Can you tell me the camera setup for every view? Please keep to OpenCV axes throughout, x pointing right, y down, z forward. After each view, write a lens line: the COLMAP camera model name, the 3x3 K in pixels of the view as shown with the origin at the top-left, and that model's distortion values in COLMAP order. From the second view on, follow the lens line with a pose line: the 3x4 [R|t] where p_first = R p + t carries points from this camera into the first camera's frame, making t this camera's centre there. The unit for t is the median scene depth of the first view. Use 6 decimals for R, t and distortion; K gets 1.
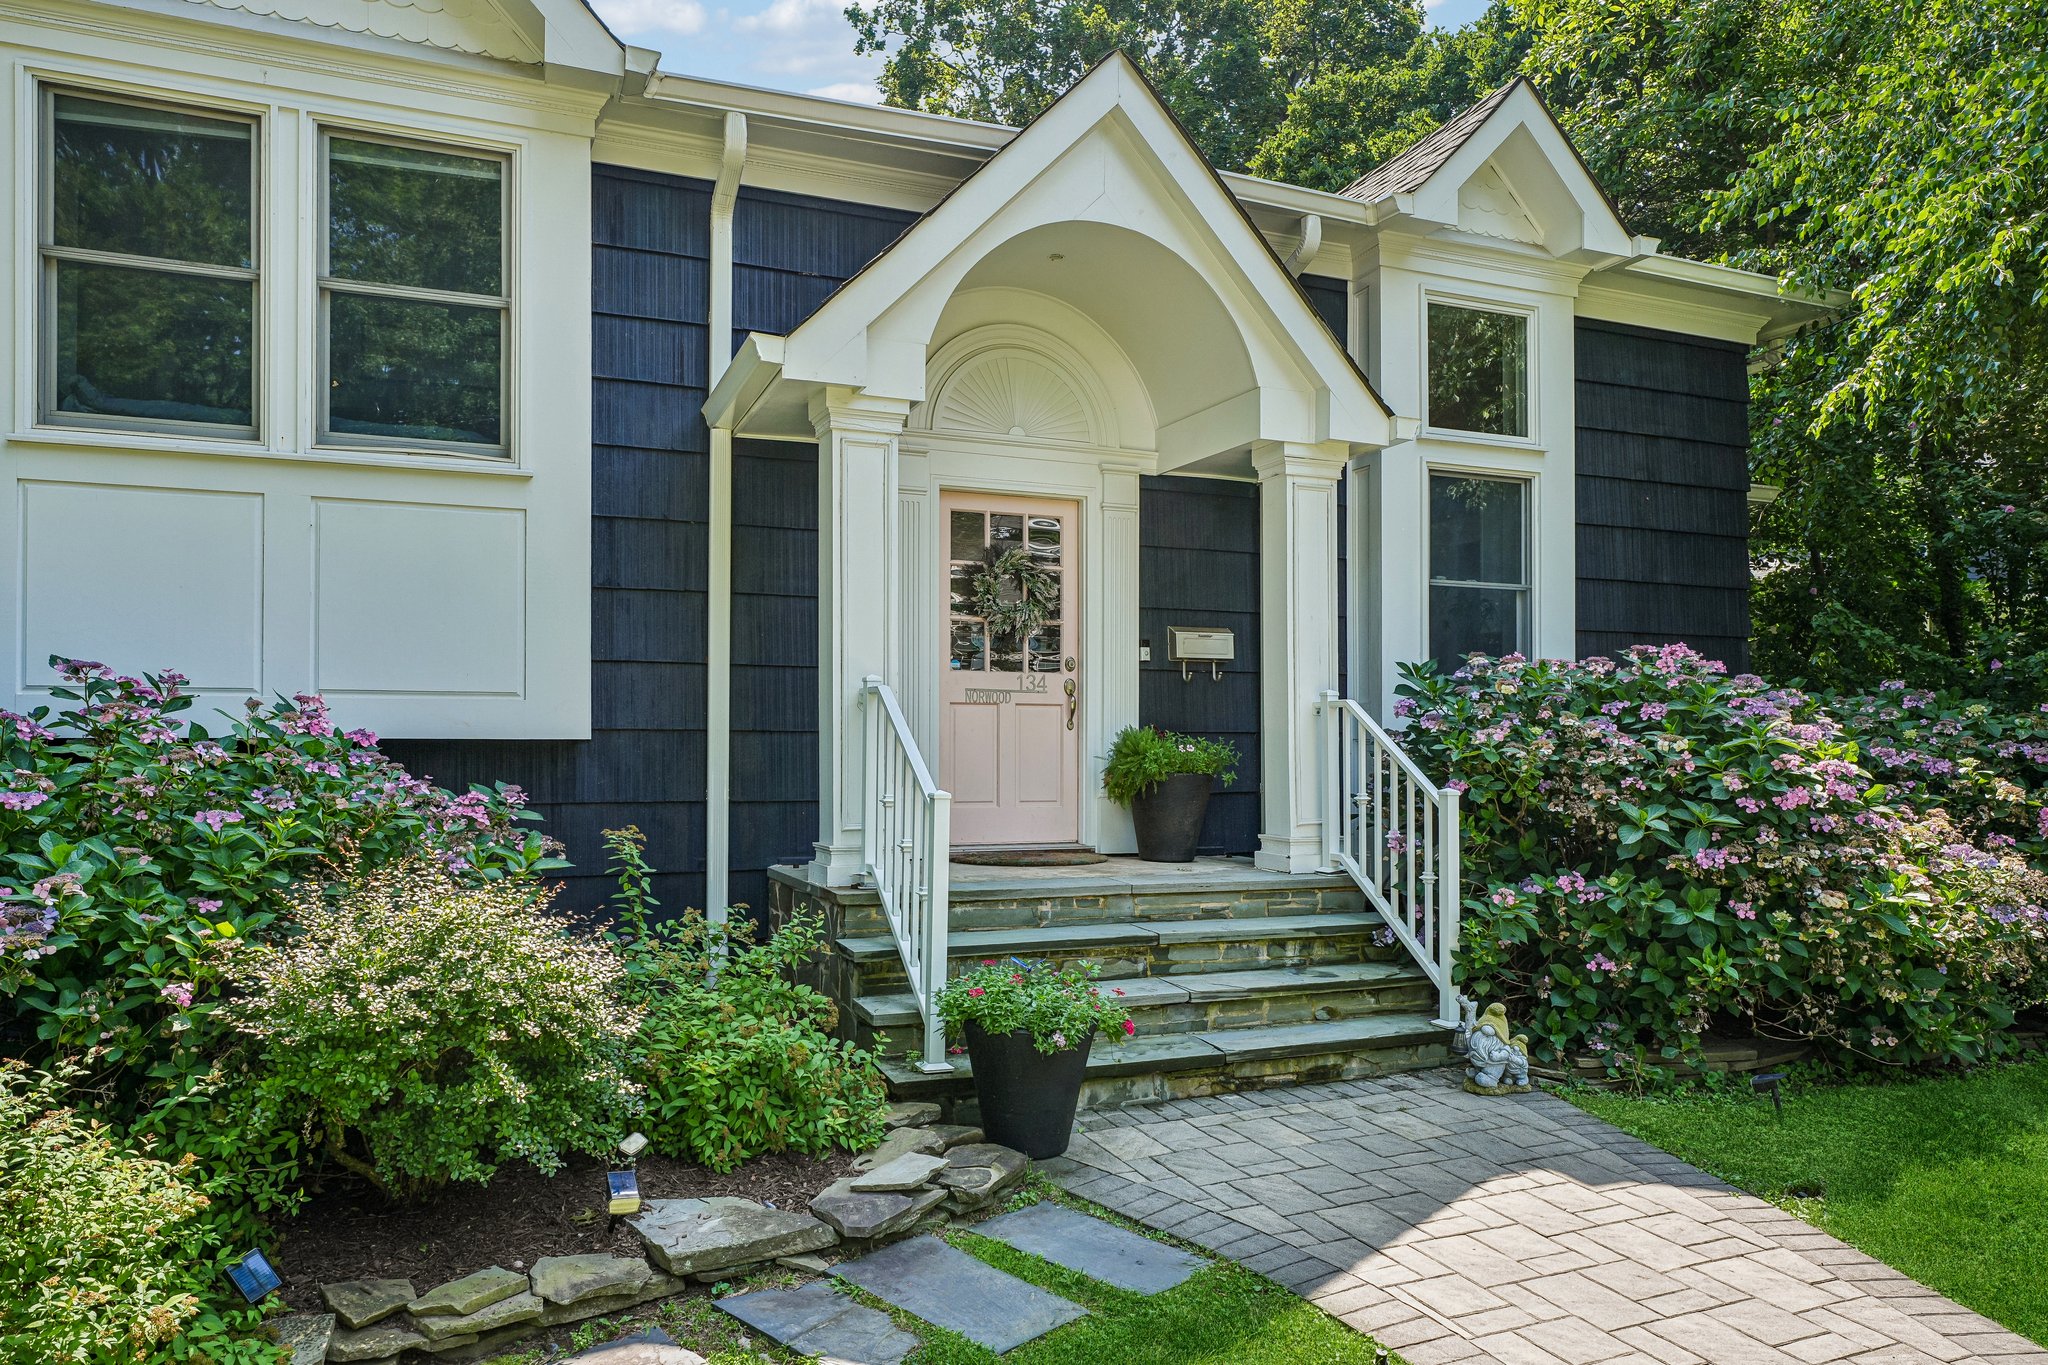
lens RADIAL K [[1356.2, 0, 1010.7], [0, 1356.2, 722.9], [0, 0, 1]] dist [0.001391, -0.000939]
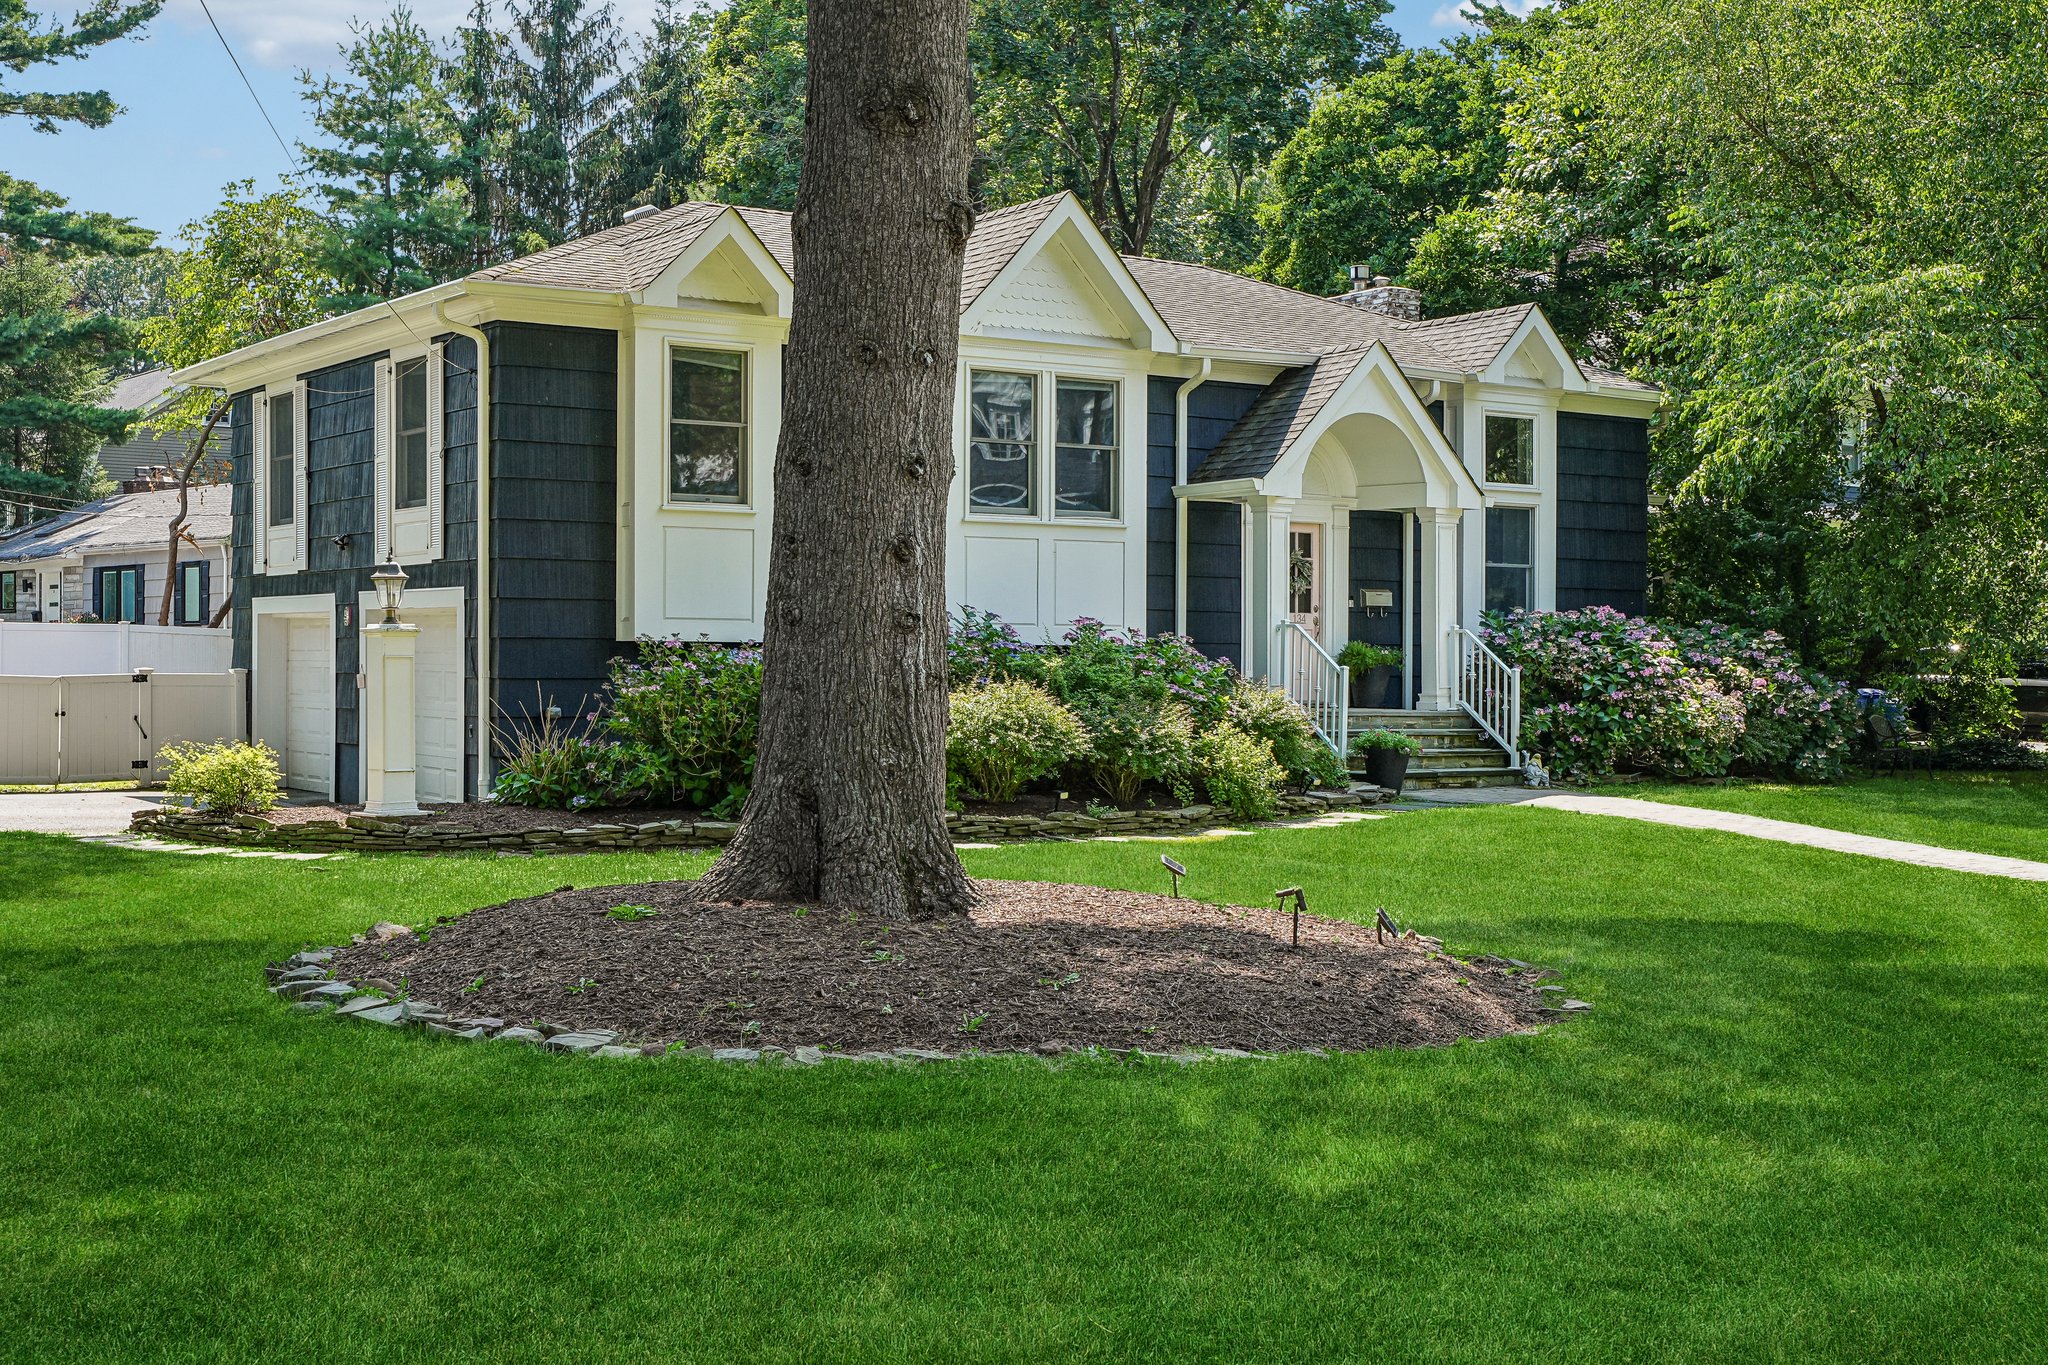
lens RADIAL K [[2430.6, 0, 1024.0], [0, 2430.6, 682.5], [0, 0, 1]] dist [-0.000390, -0.012600]
pose [[0.976957, 0.000497, 0.213435, -1.349749], [-0.005017, 0.999774, 0.020637, -0.009586], [-0.213377, -0.021232, 0.976739, -2.811183]]
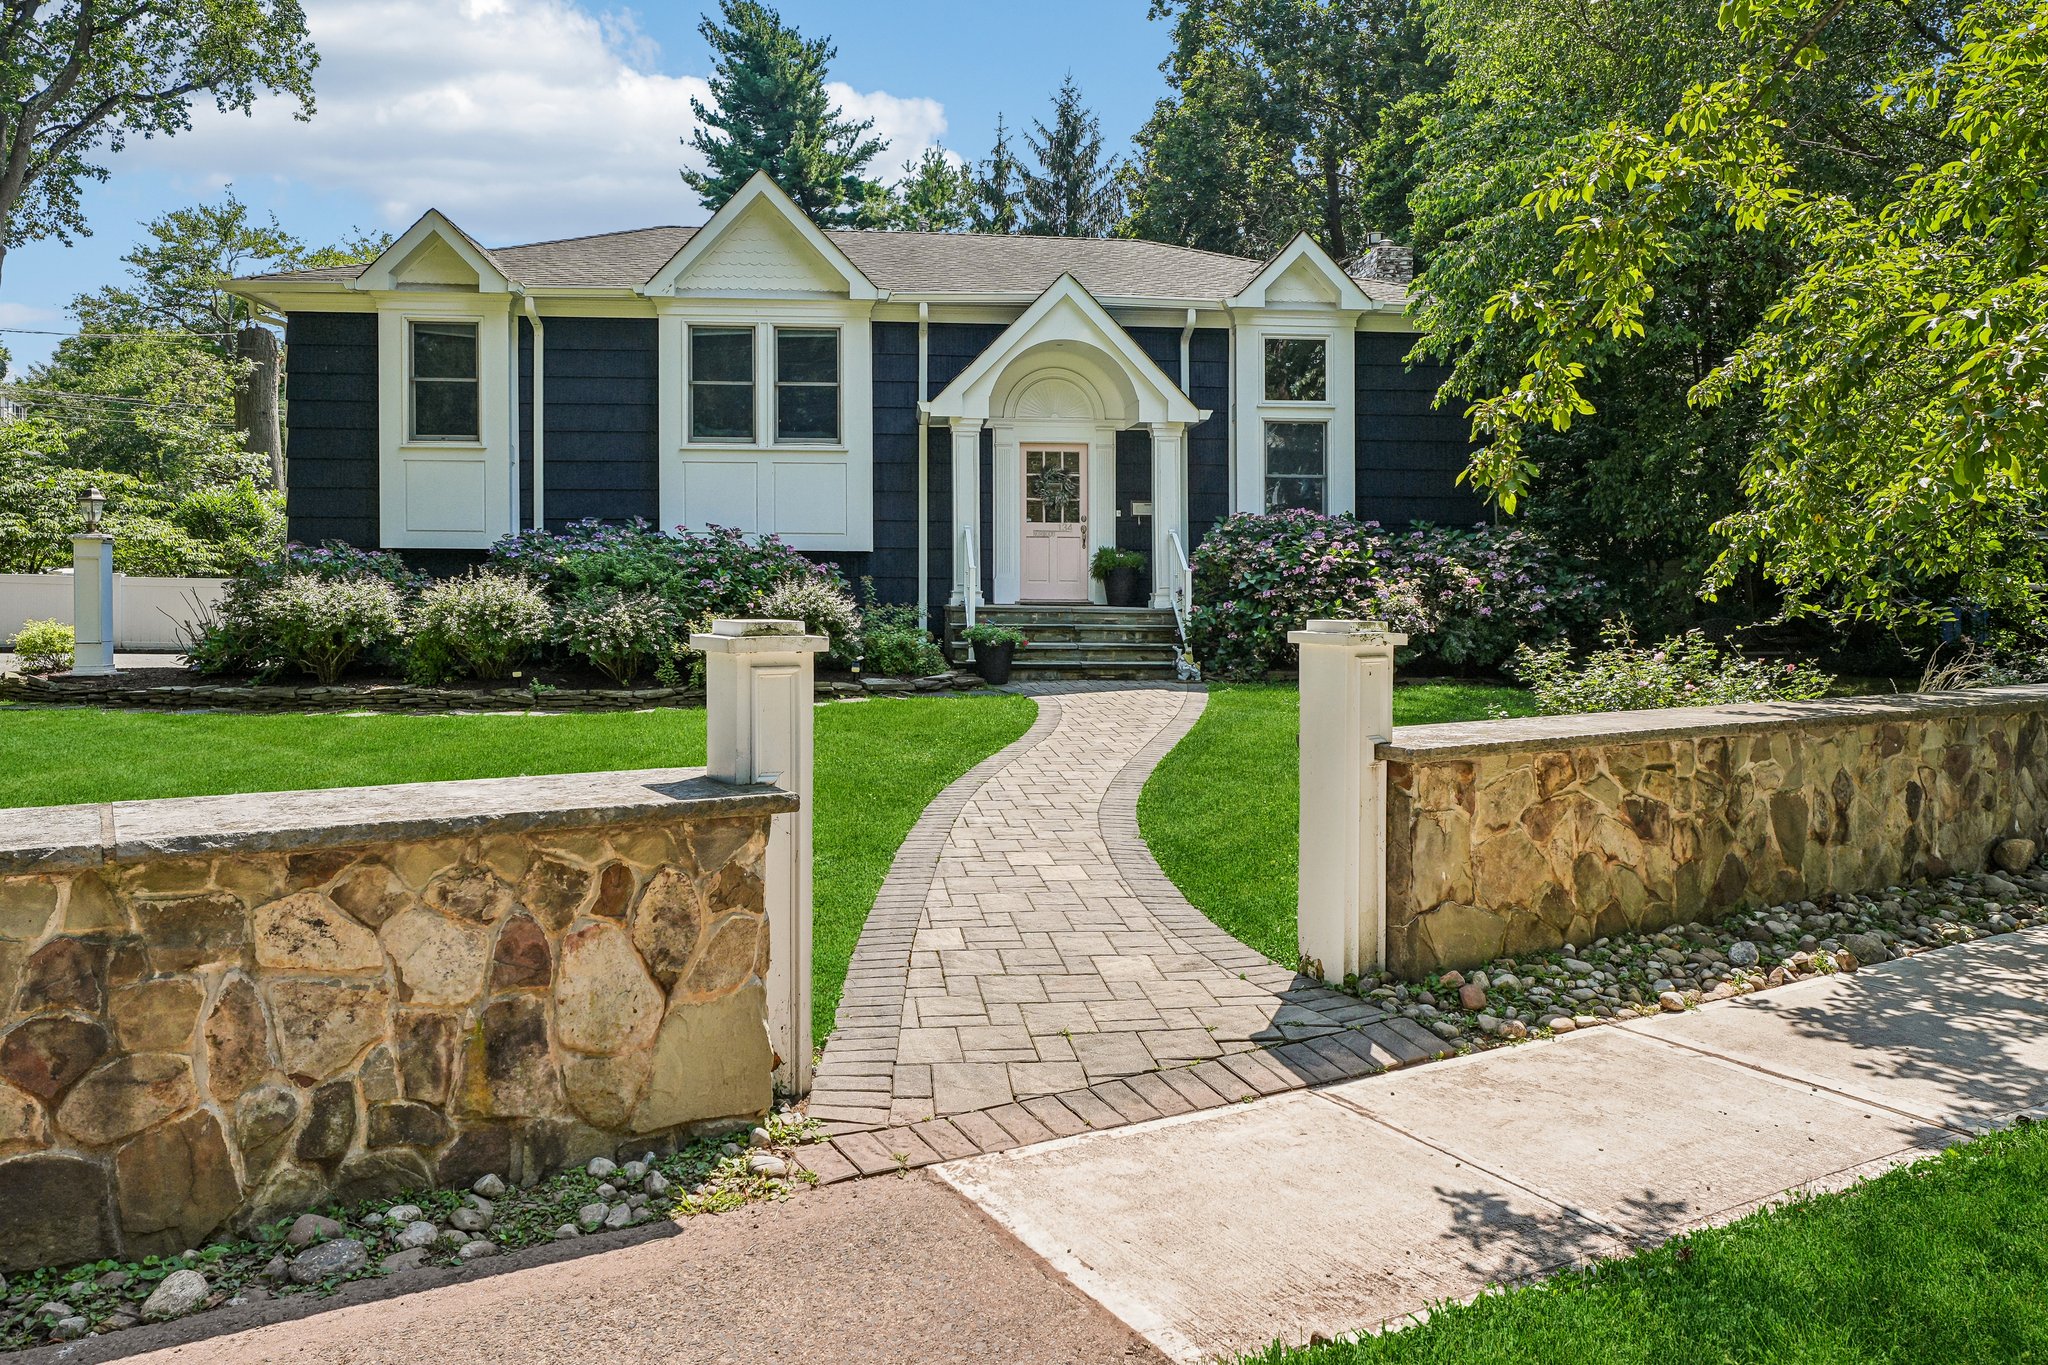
lens RADIAL K [[1463.1, 0, 1022.5], [0, 1463.1, 616.1], [0, 0, 1]] dist [-0.021438, -0.000385]
pose [[0.958836, 0.007641, -0.283856, 0.766108], [0.001712, 0.999464, 0.032687, 0.045652], [0.283954, -0.031828, 0.958309, -1.605937]]
